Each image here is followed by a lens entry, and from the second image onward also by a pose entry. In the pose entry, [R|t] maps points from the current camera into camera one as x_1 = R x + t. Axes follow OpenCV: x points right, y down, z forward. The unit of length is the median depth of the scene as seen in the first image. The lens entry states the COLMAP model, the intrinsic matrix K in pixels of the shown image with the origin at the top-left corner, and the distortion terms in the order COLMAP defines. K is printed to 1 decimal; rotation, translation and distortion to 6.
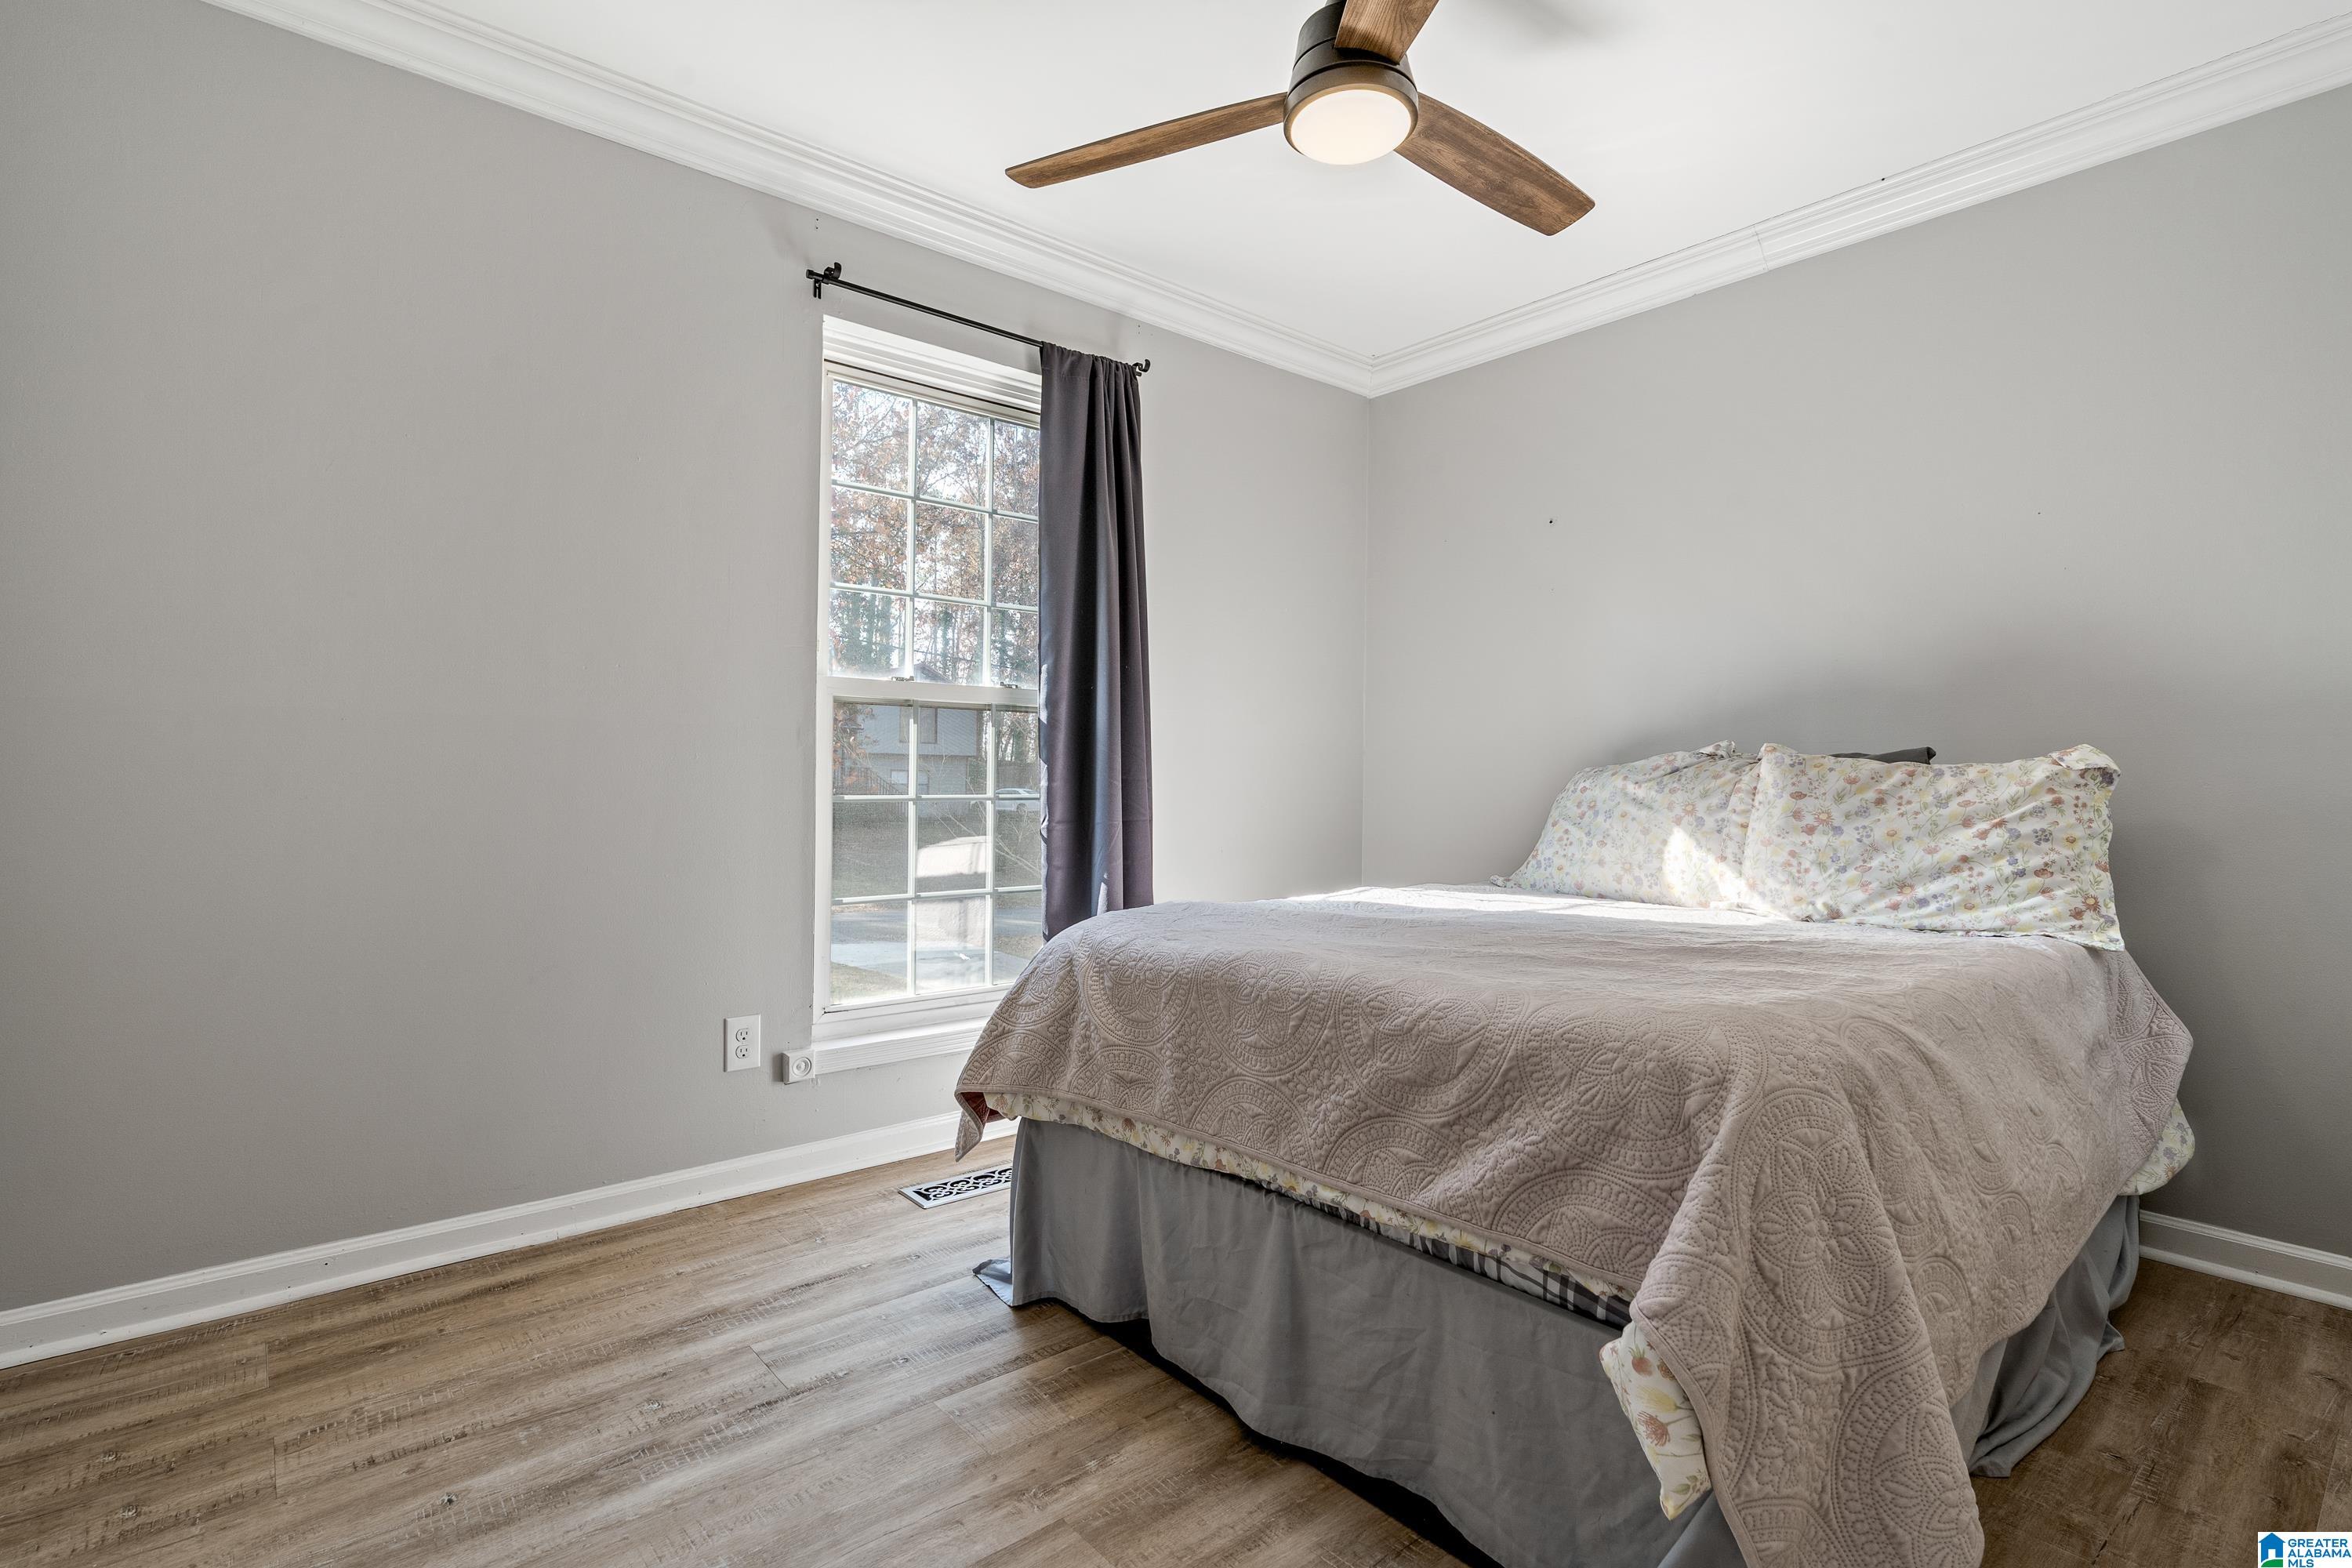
lens RADIAL K [[1121.2, 0, 1181.9], [0, 1121.2, 776.8], [0, 0, 1]] dist [-0.004984, 0.002614]
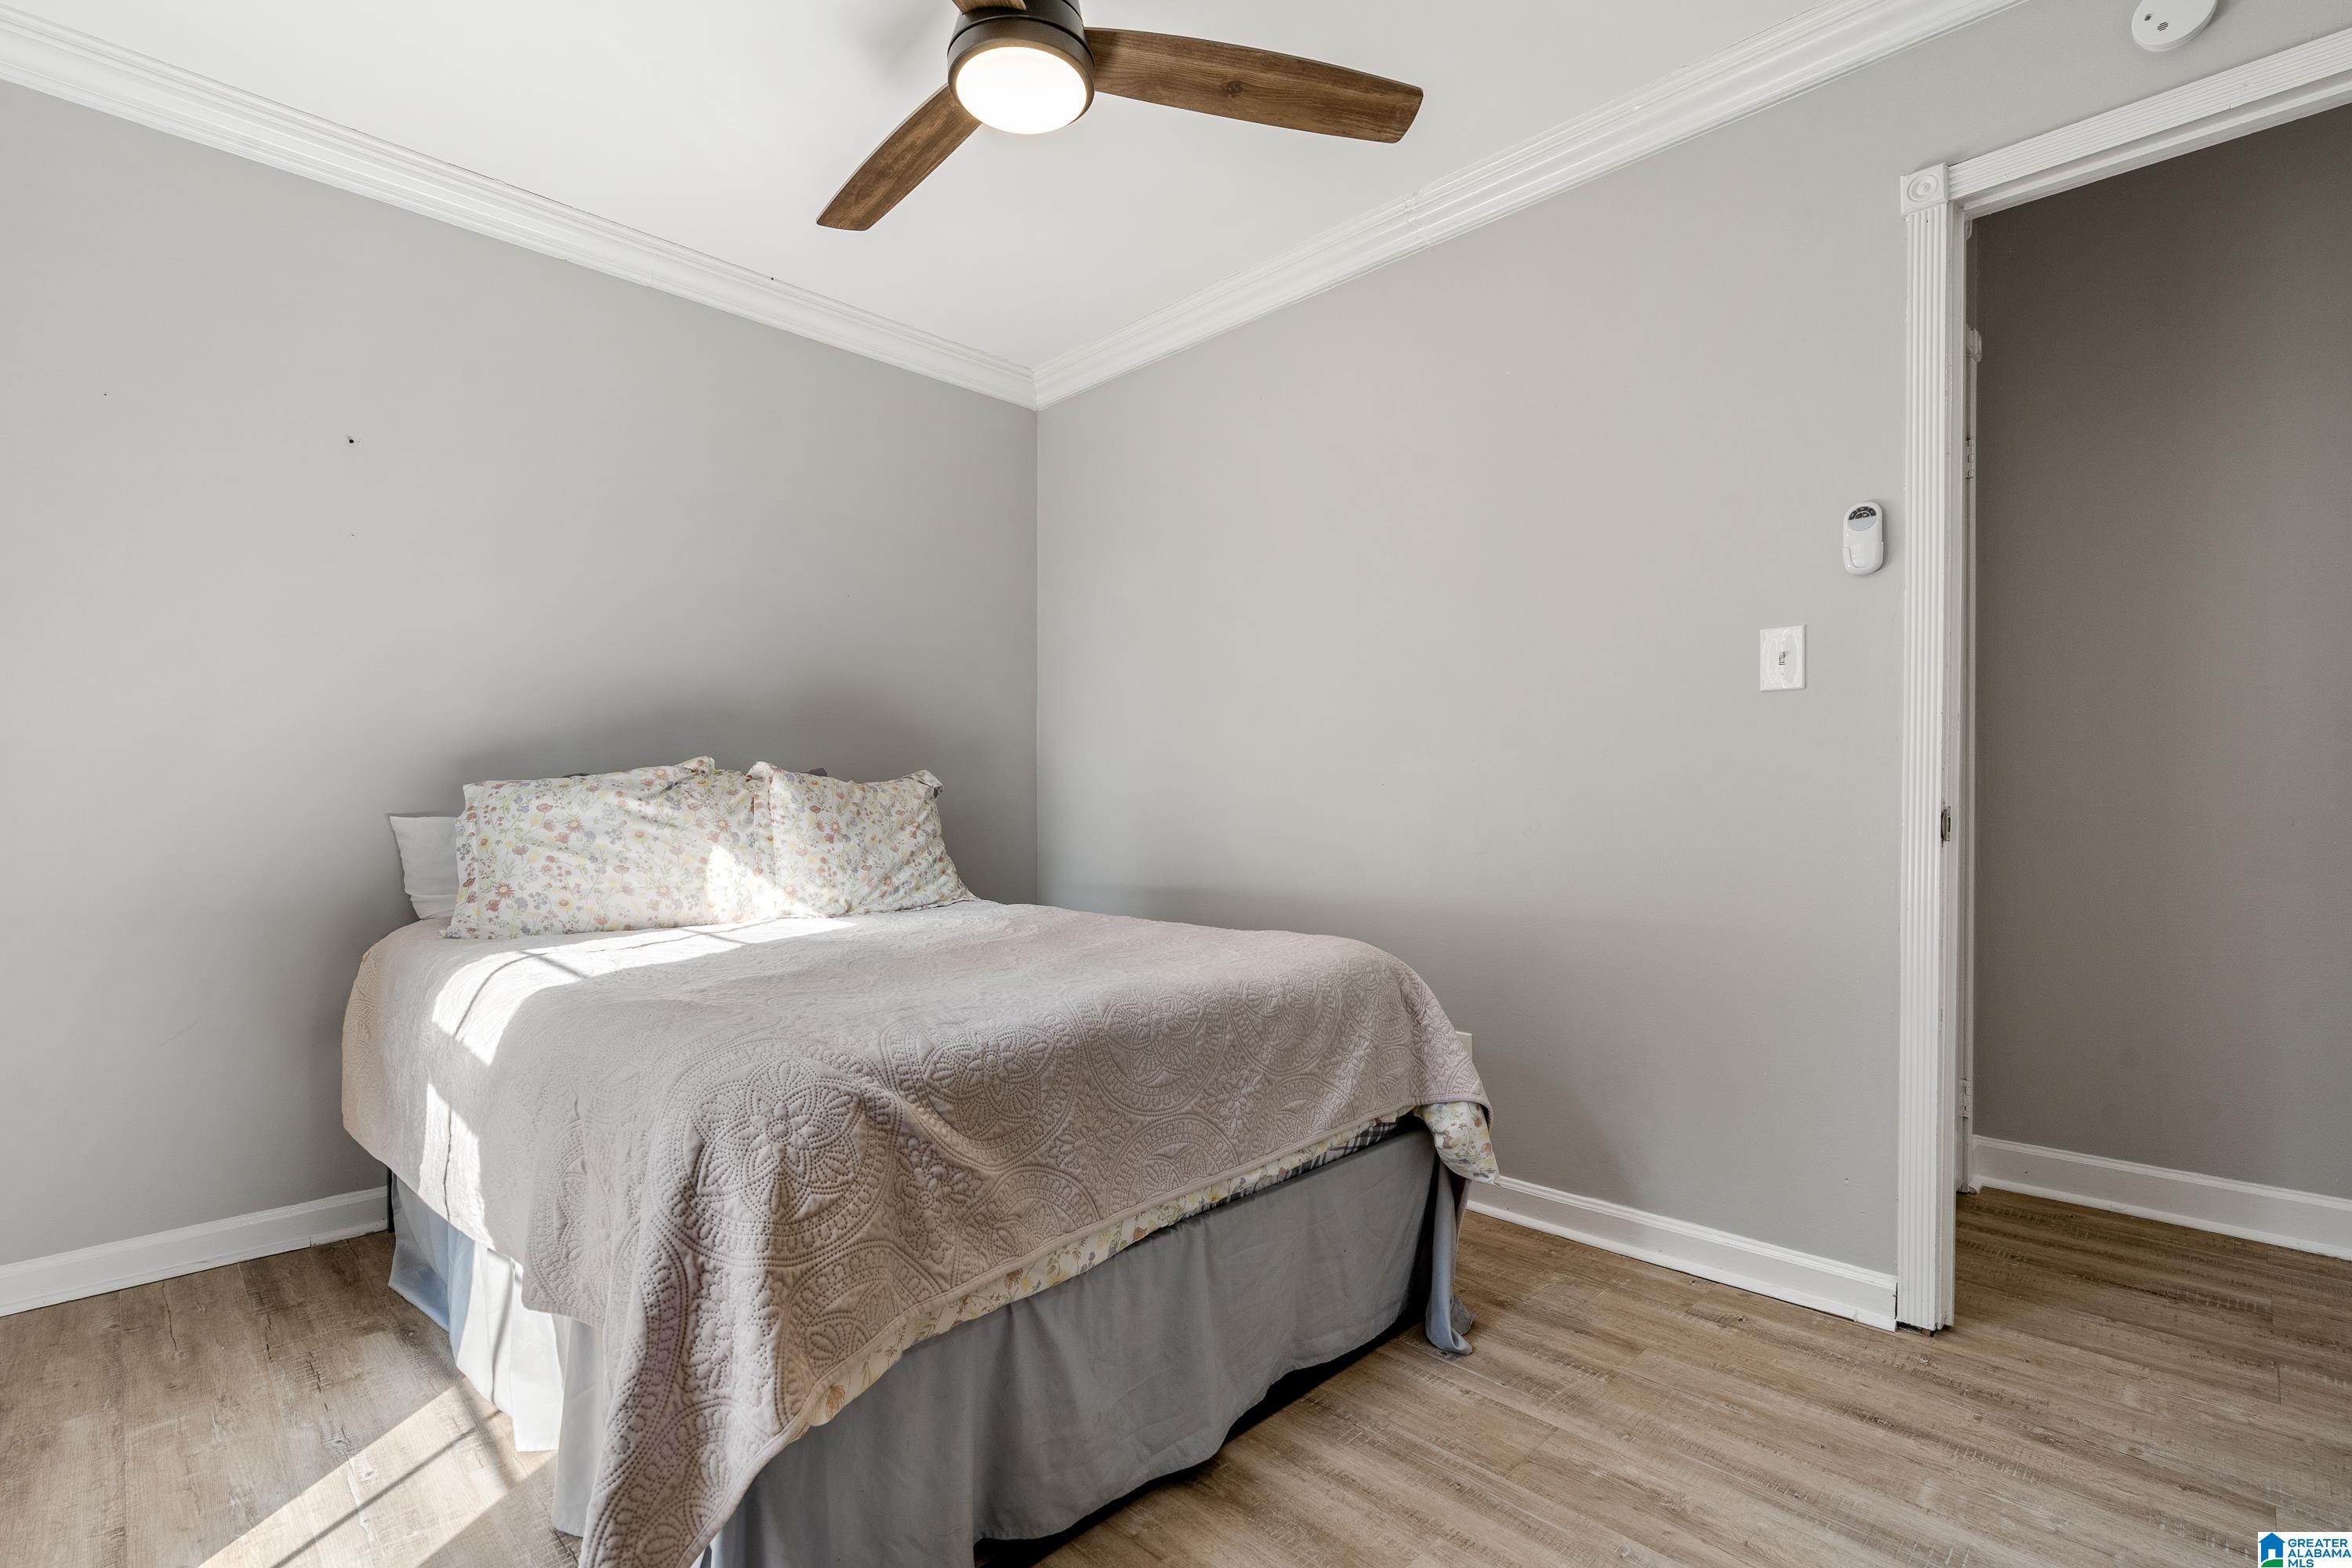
lens RADIAL K [[1074.8, 0, 1182.6], [0, 1074.8, 794.3], [0, 0, 1]] dist [-0.002210, 0.000738]
pose [[-0.084959, -0.007008, 0.996360, -0.569551], [-0.007721, 0.999950, 0.006375, -0.008612], [-0.996355, -0.007151, -0.085008, 0.715960]]
